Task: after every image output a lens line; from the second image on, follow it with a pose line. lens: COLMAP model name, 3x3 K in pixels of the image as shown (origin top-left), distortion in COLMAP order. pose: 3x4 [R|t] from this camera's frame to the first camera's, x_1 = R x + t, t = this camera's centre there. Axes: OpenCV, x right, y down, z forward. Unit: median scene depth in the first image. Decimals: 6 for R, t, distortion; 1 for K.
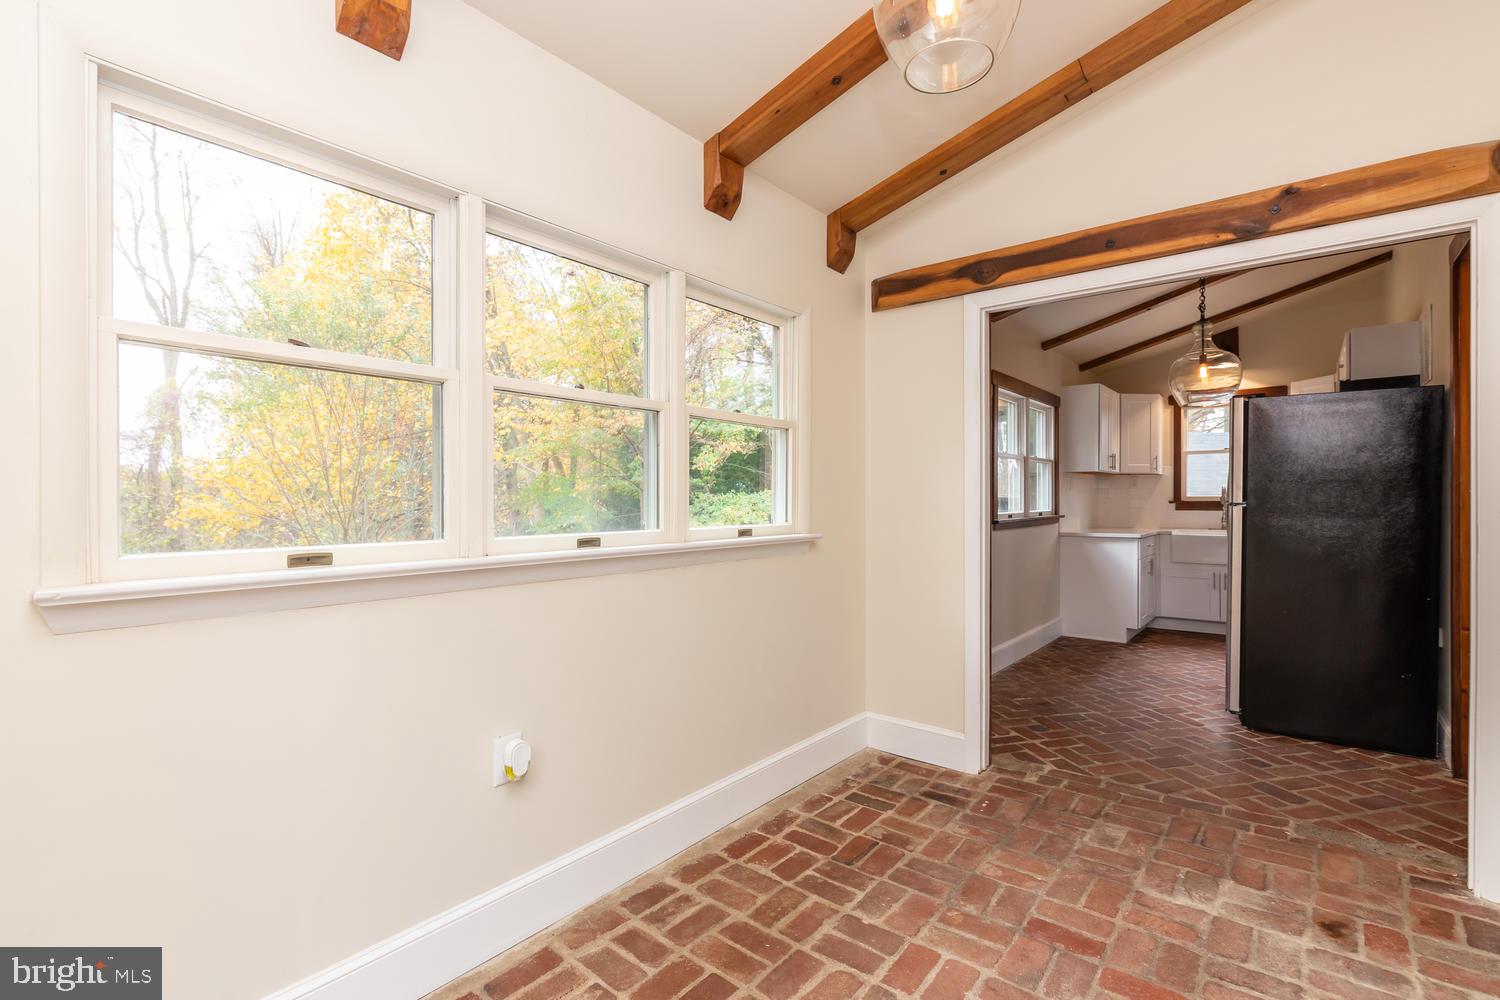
lens RADIAL K [[684.2, 0, 750.0], [0, 684.2, 500.0], [0, 0, 1]] dist [-0.000803, 0.000166]
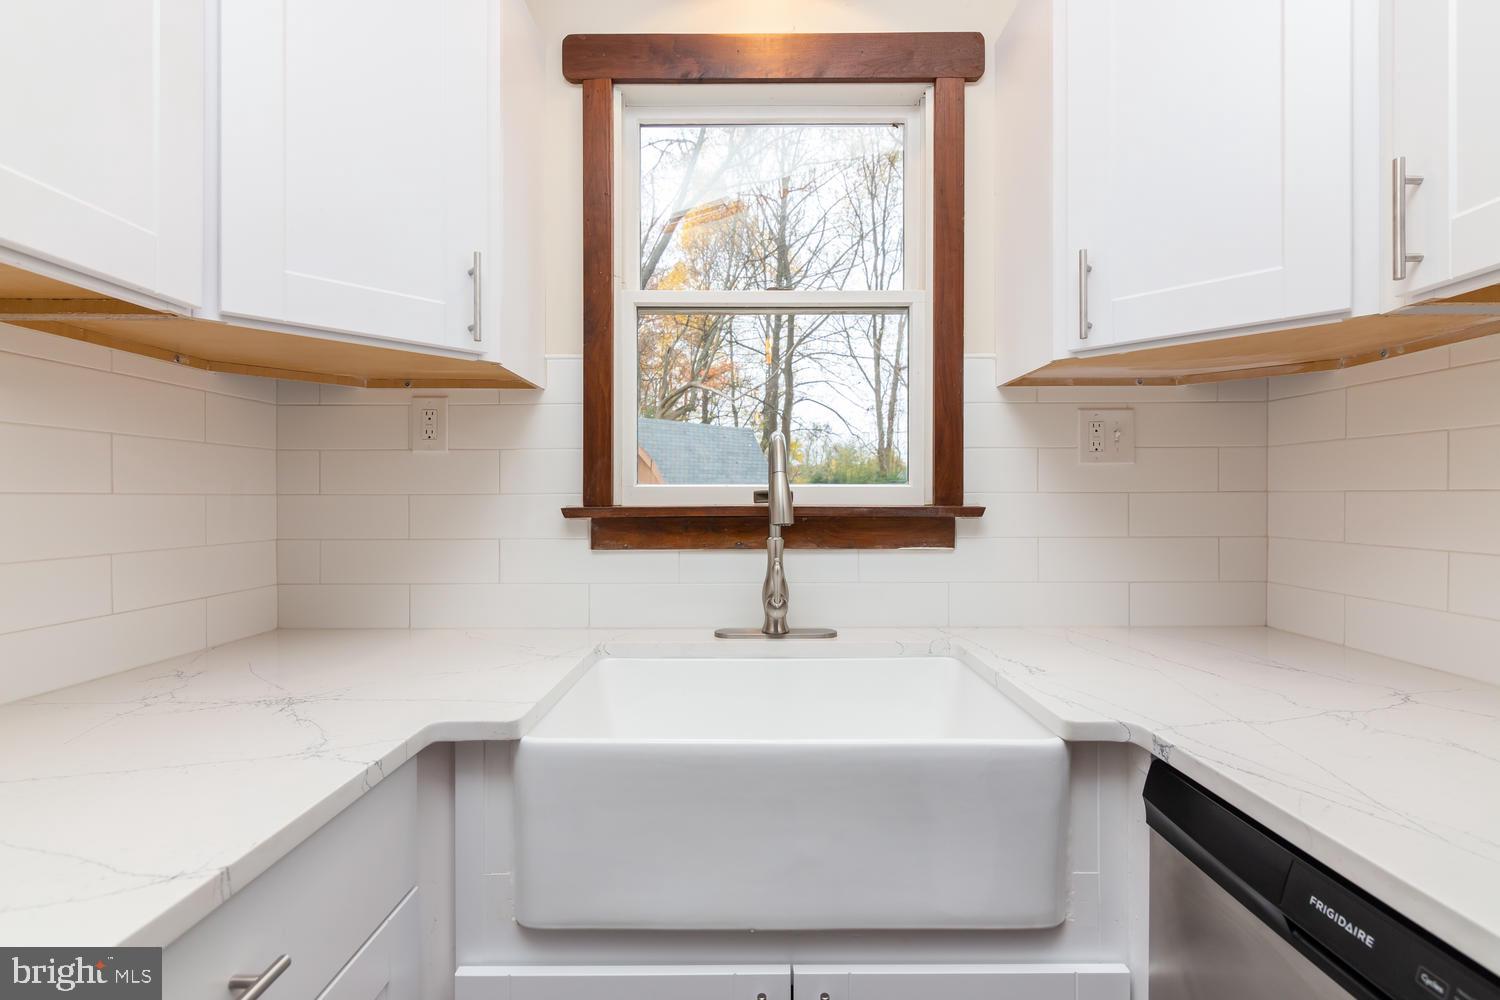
lens RADIAL K [[684.2, 0, 750.0], [0, 684.2, 500.0], [0, 0, 1]] dist [-0.000803, 0.000166]
pose [[0.777200, 0.003840, 0.629242, 1.083175], [-0.003238, 0.999993, -0.002103, -0.001782], [-0.629246, -0.000403, 0.777206, 1.647986]]
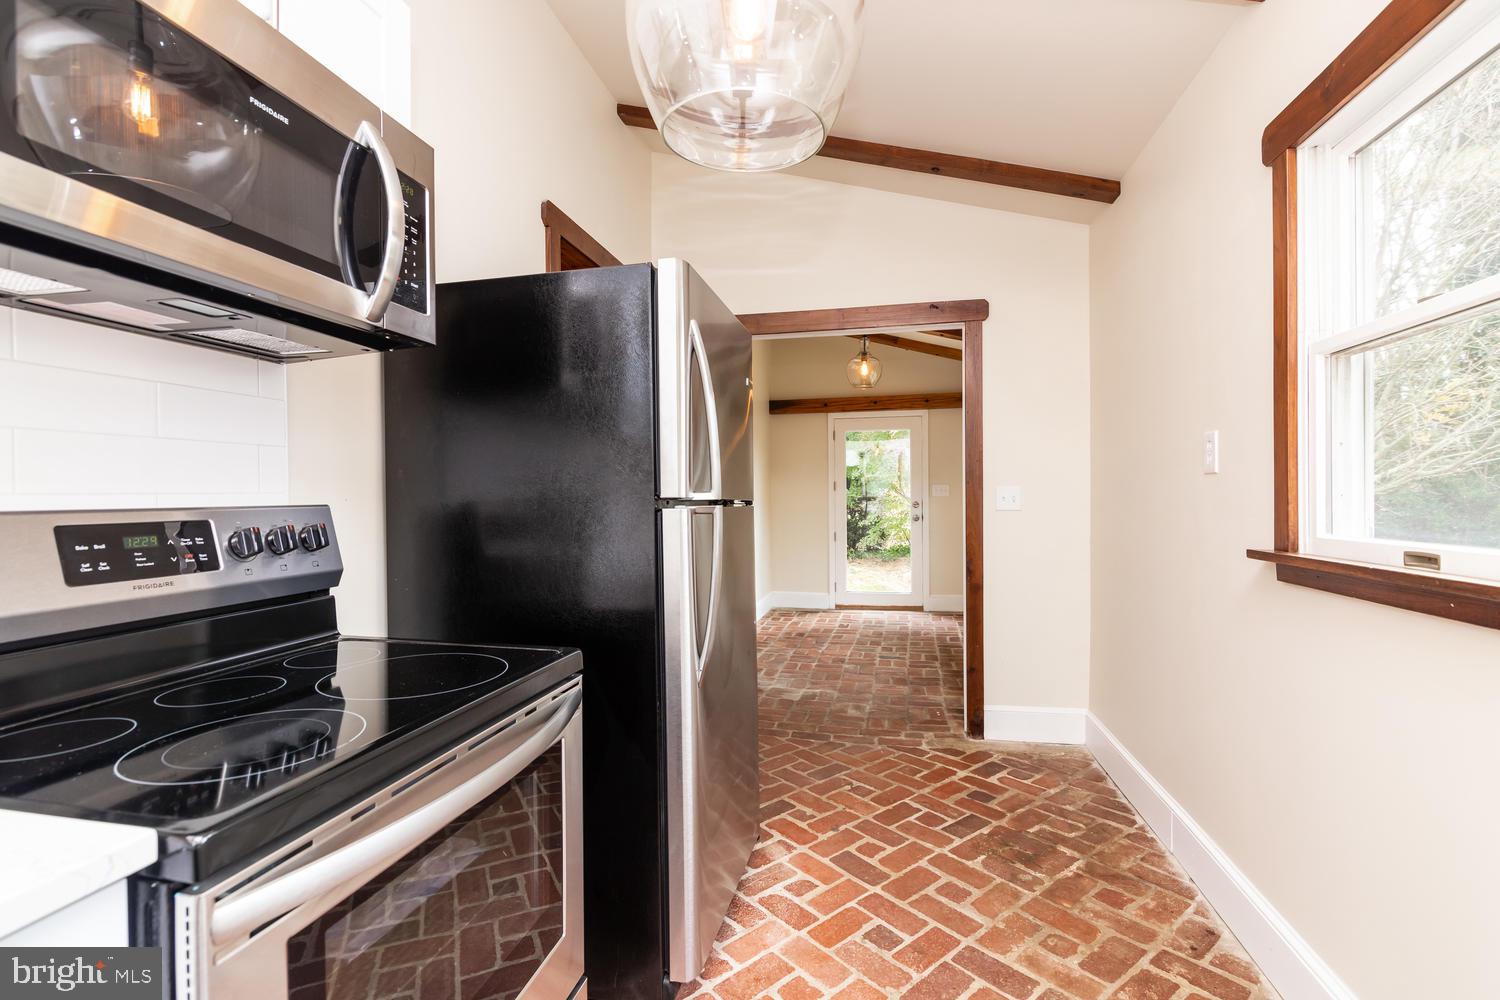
lens RADIAL K [[684.2, 0, 750.0], [0, 684.2, 500.0], [0, 0, 1]] dist [-0.000803, 0.000166]
pose [[-0.891104, 0.012050, -0.453638, 1.111153], [0.008272, 0.999913, 0.010311, -0.003187], [0.453723, 0.005436, -0.891126, 1.752640]]
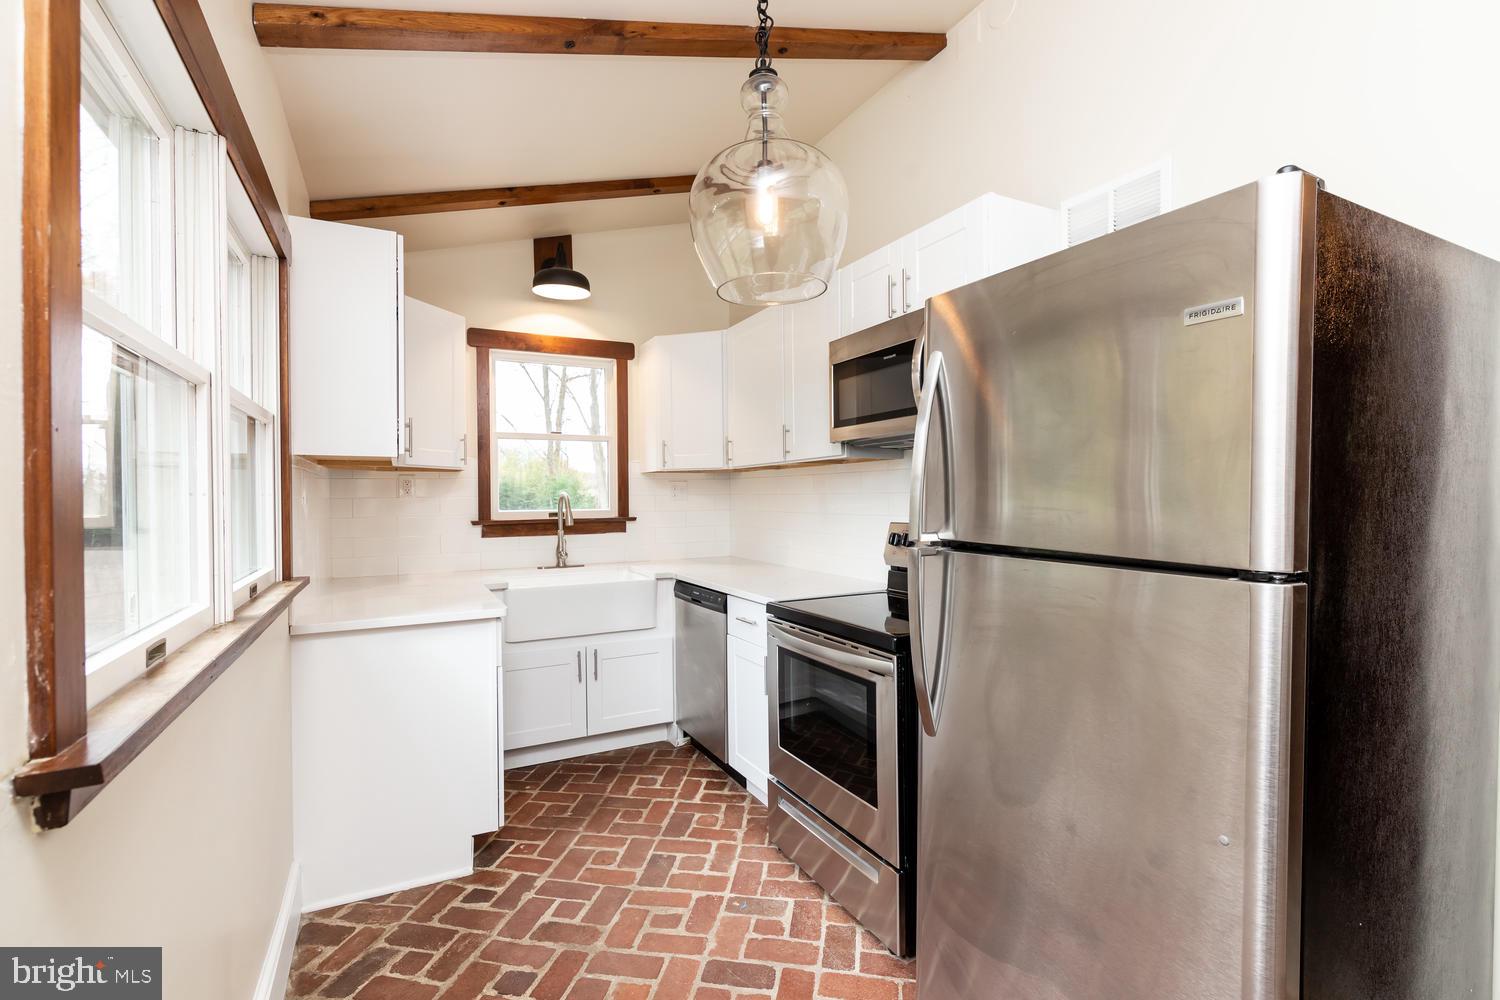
lens RADIAL K [[684.2, 0, 750.0], [0, 684.2, 500.0], [0, 0, 1]] dist [-0.000803, 0.000166]
pose [[0.396016, -0.003578, 0.918237, 0.427155], [0.008638, 0.999963, 0.000171, -0.028058], [-0.918203, 0.007864, 0.396032, 1.219053]]
